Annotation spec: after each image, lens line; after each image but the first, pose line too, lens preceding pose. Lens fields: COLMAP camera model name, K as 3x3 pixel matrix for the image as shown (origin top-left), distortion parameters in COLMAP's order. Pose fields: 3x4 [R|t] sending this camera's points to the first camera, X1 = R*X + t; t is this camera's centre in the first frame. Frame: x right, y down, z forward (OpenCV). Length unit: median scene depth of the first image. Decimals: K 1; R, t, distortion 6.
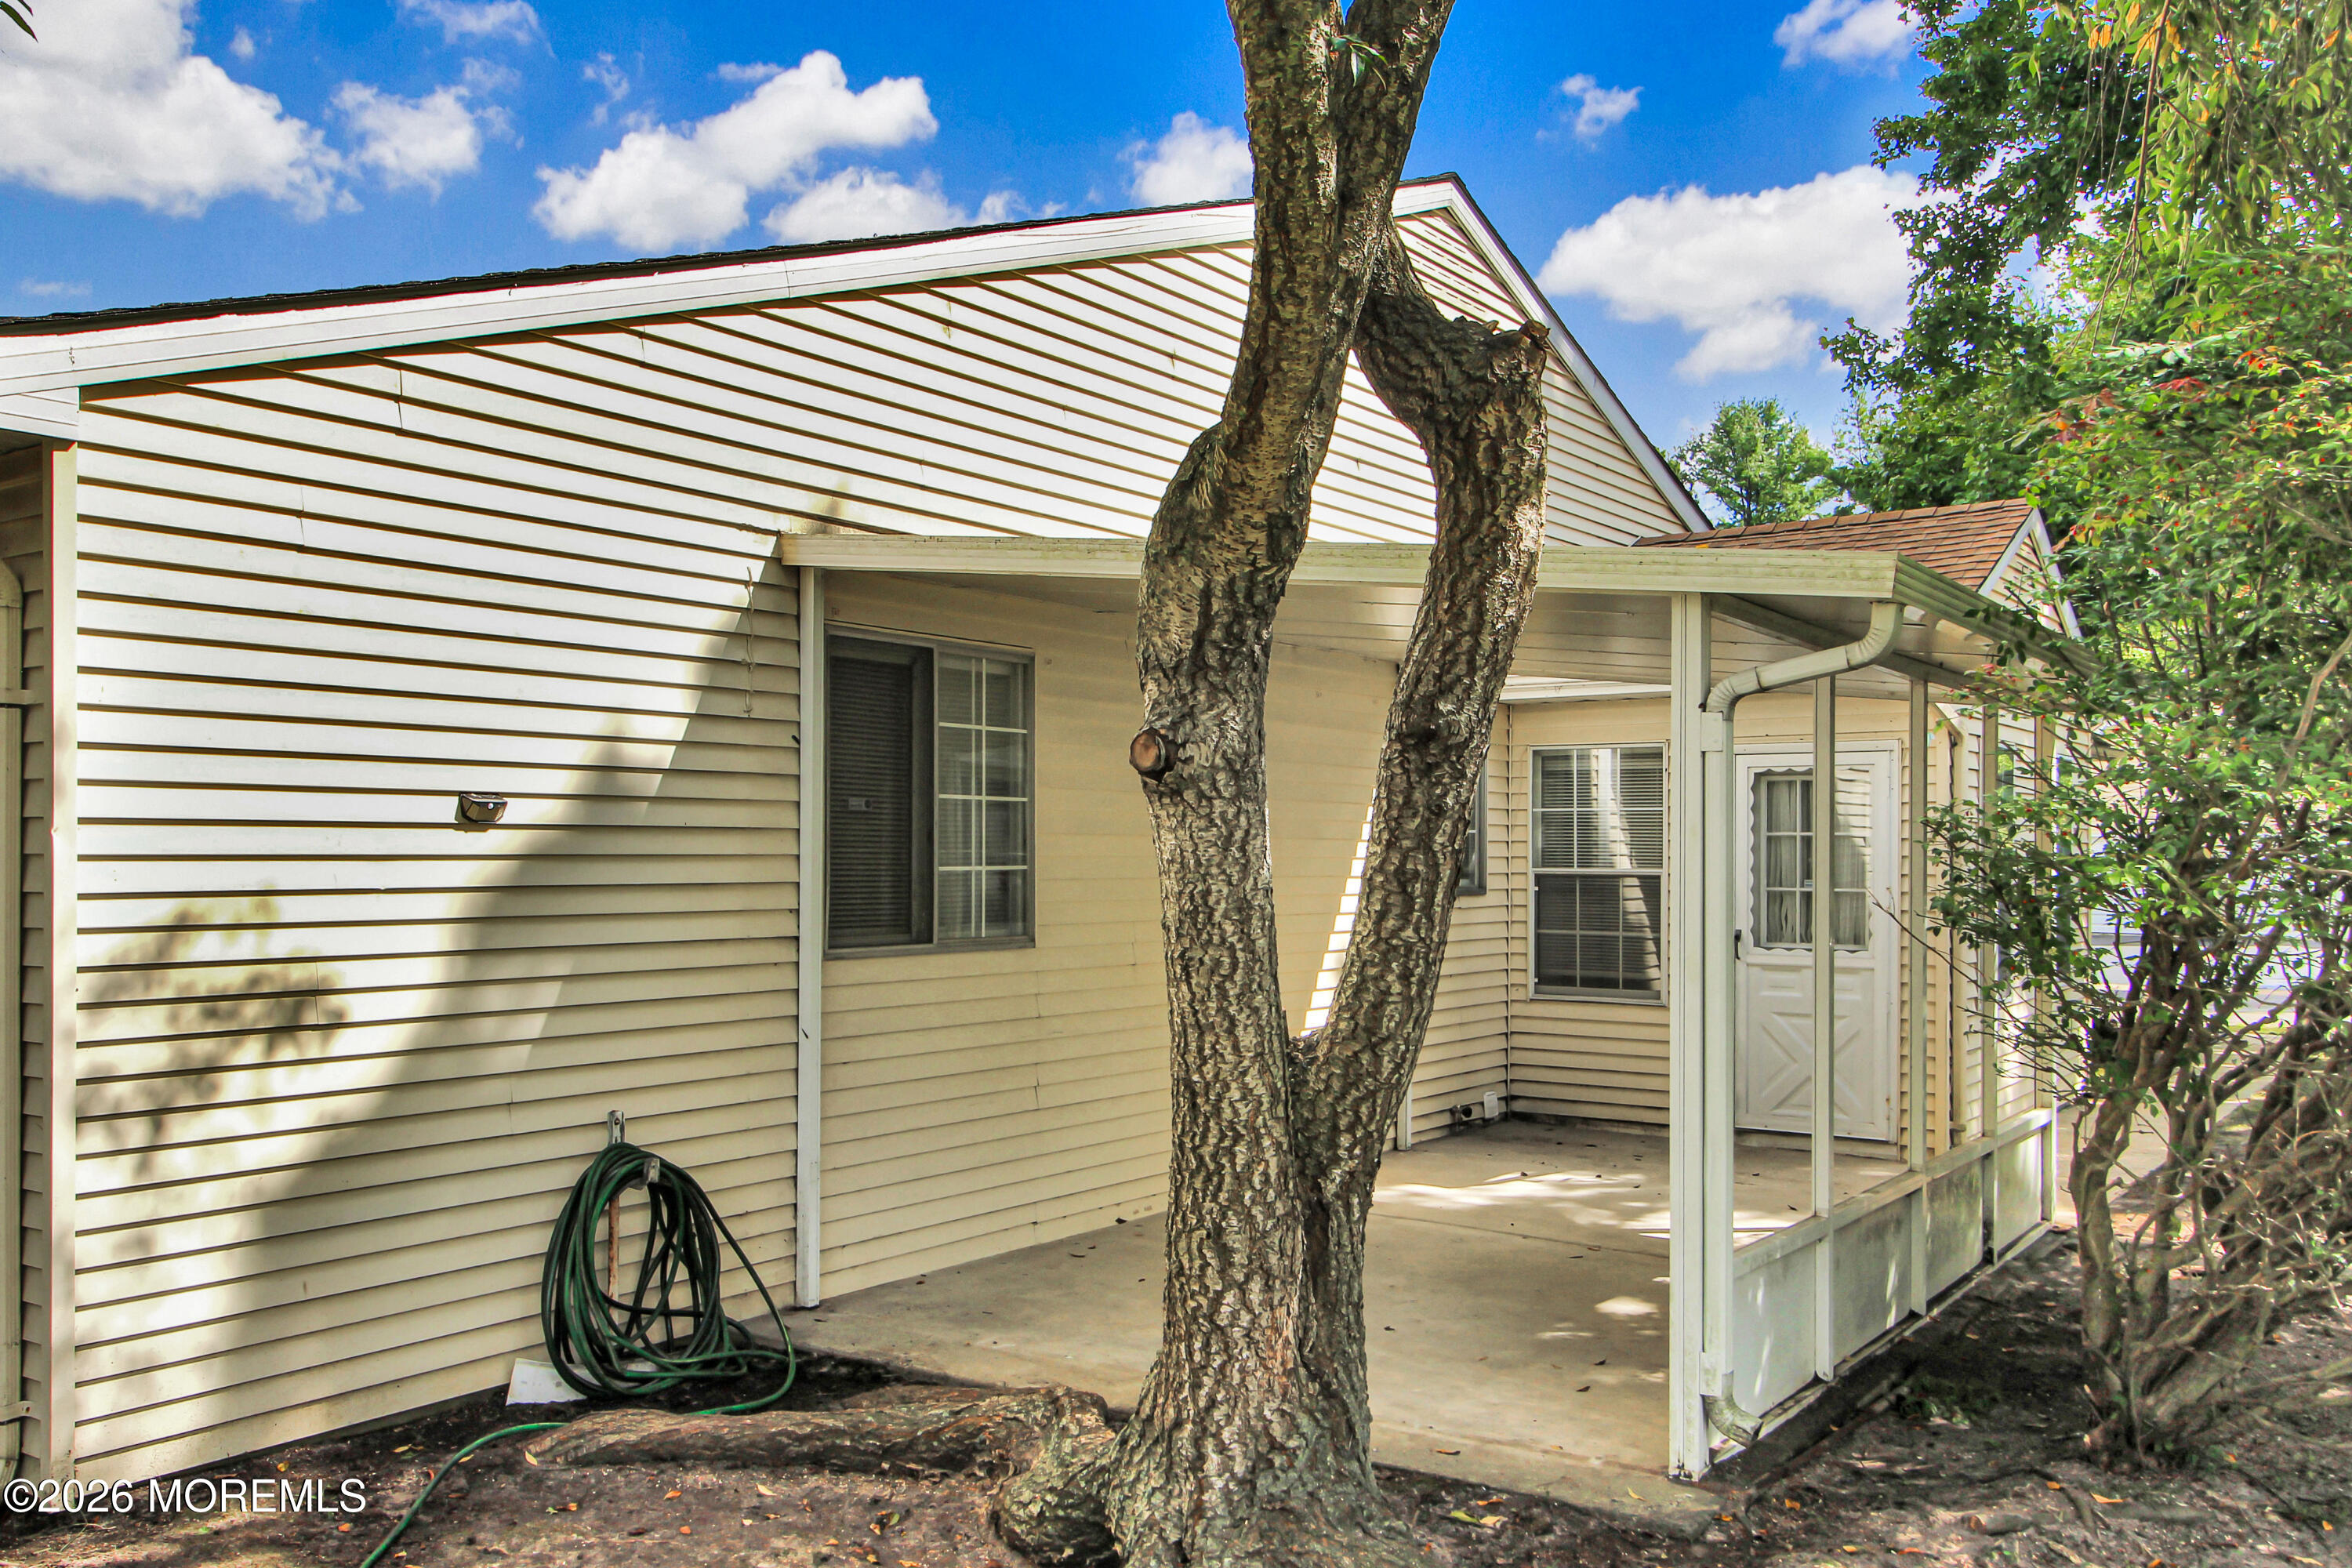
lens RADIAL K [[1962.8, 0, 1101.1], [0, 1962.8, 824.0], [0, 0, 1]] dist [0.002092, -0.000105]
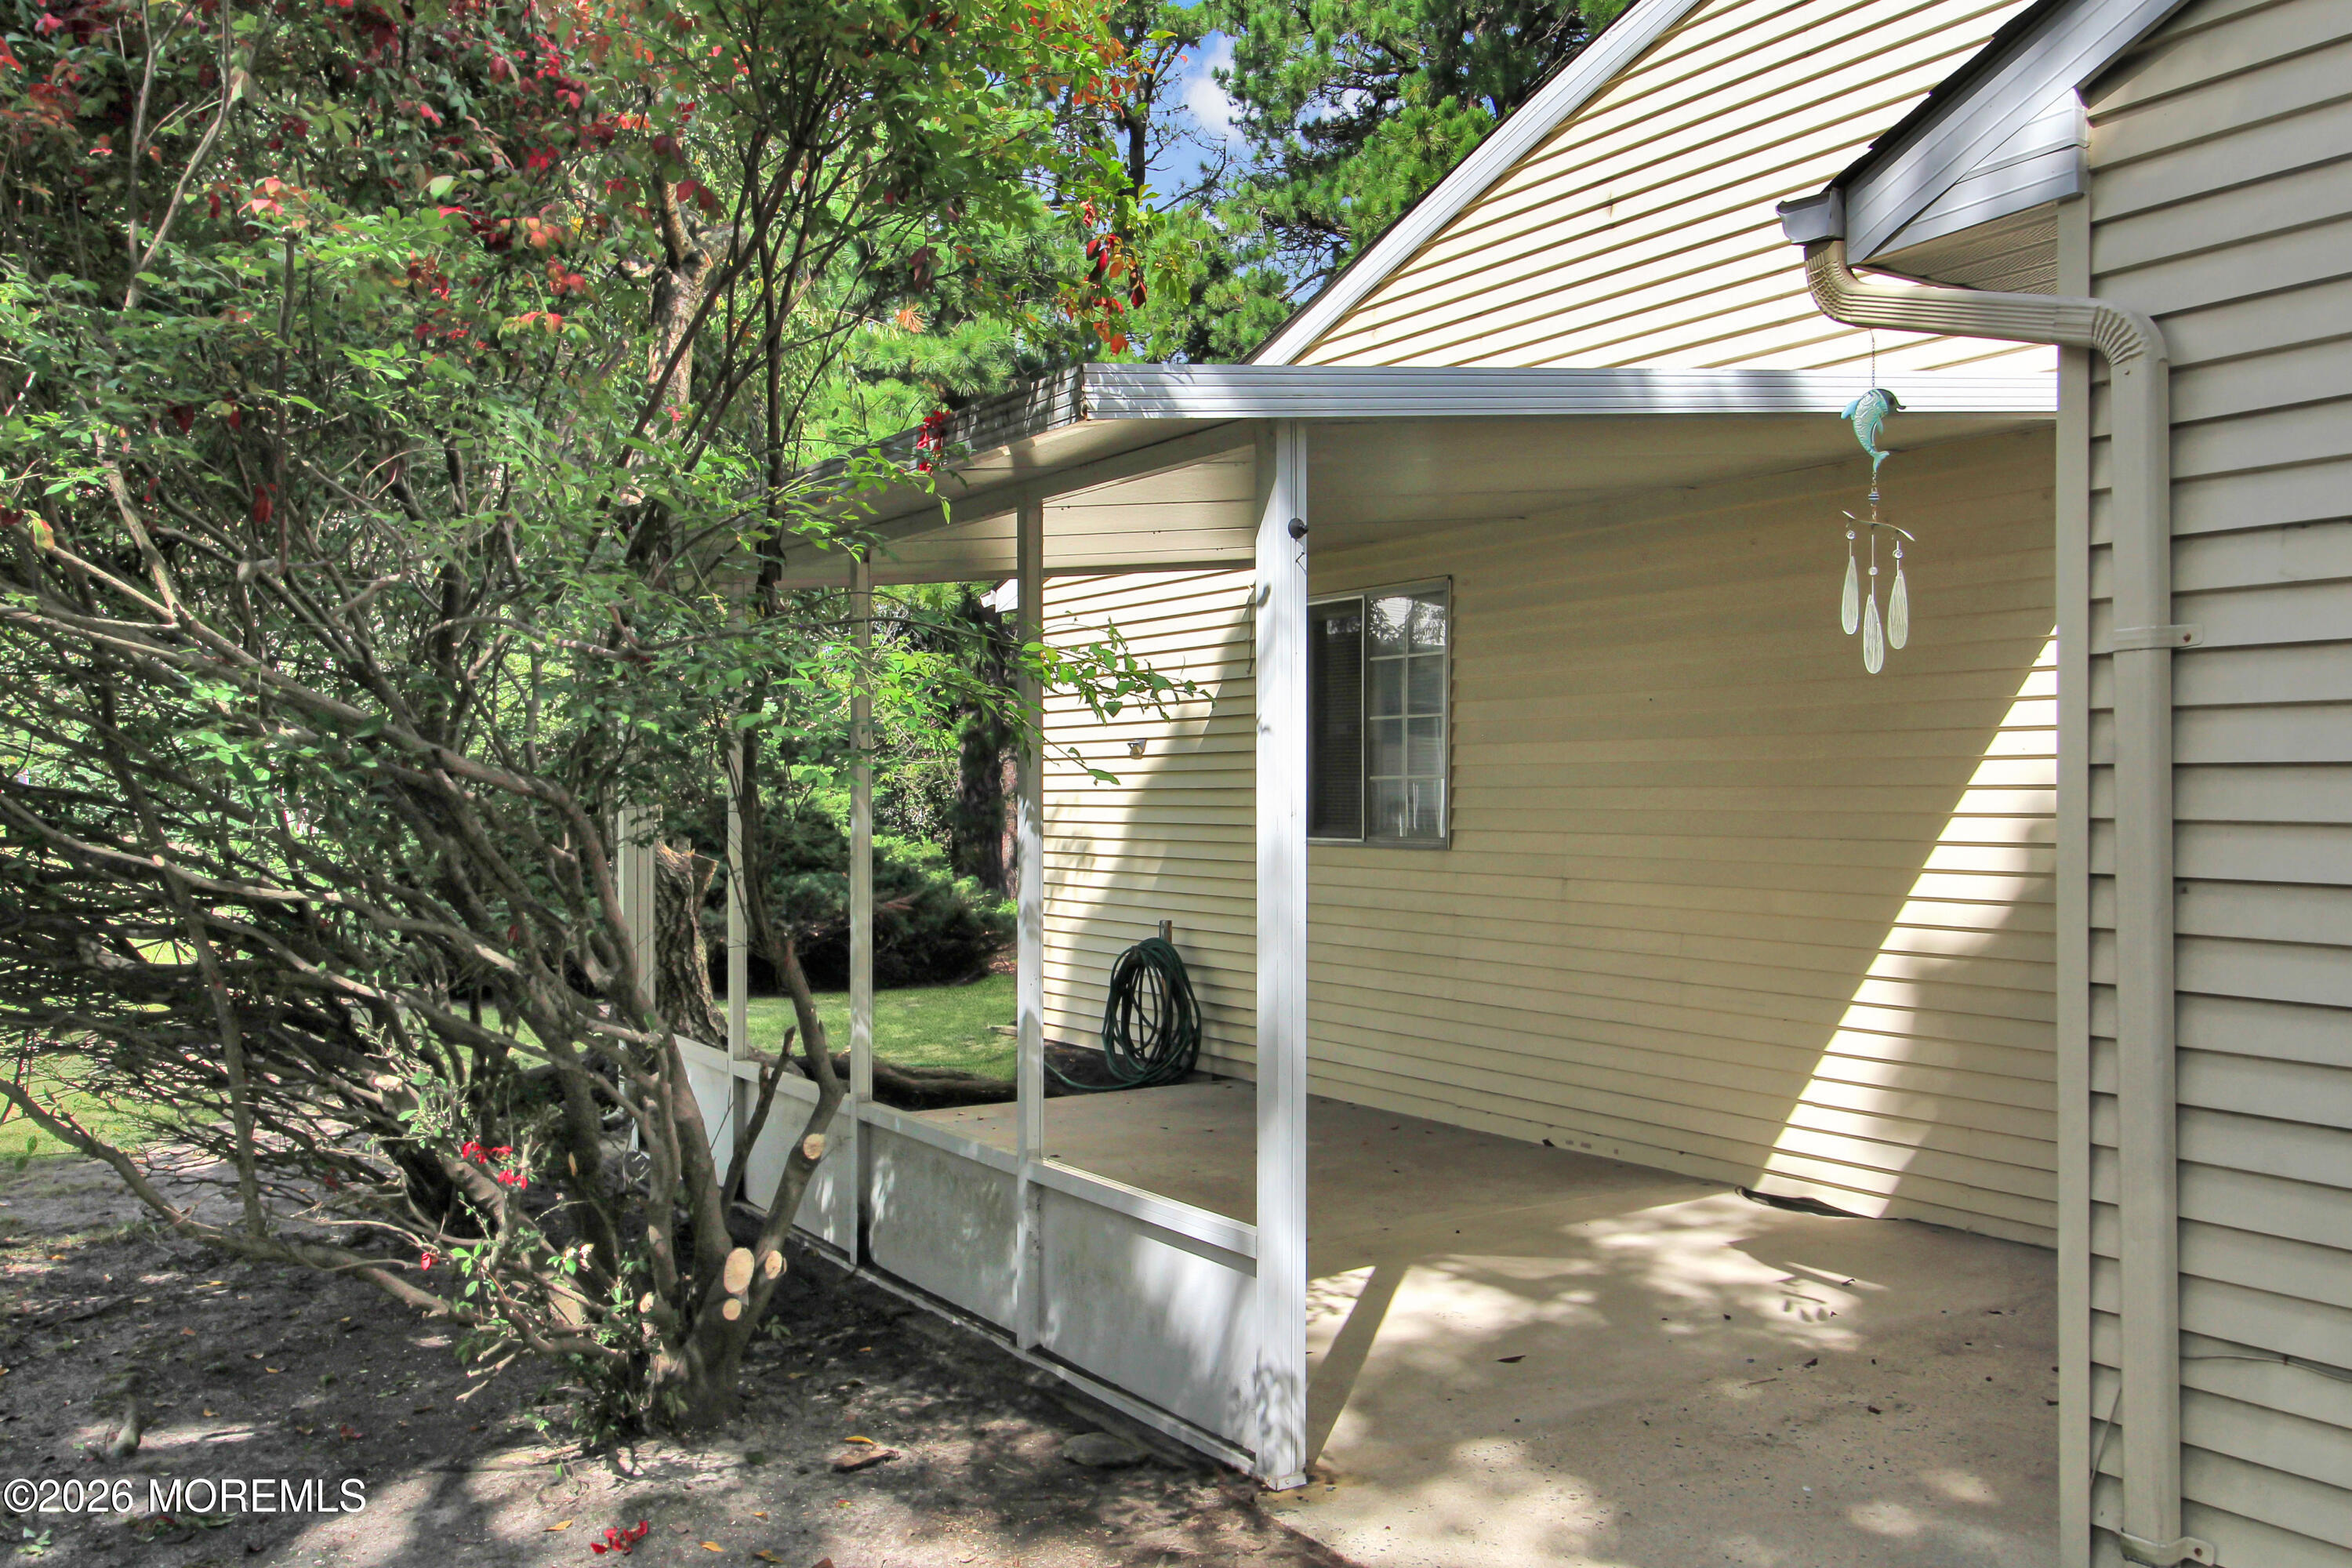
lens RADIAL K [[1962.8, 0, 1101.1], [0, 1962.8, 824.0], [0, 0, 1]] dist [0.002092, -0.000105]
pose [[-0.390370, 0.003825, -0.920650, 1.370355], [0.004483, 0.999987, 0.002253, 0.058996], [0.920647, -0.003248, -0.390383, 1.638340]]
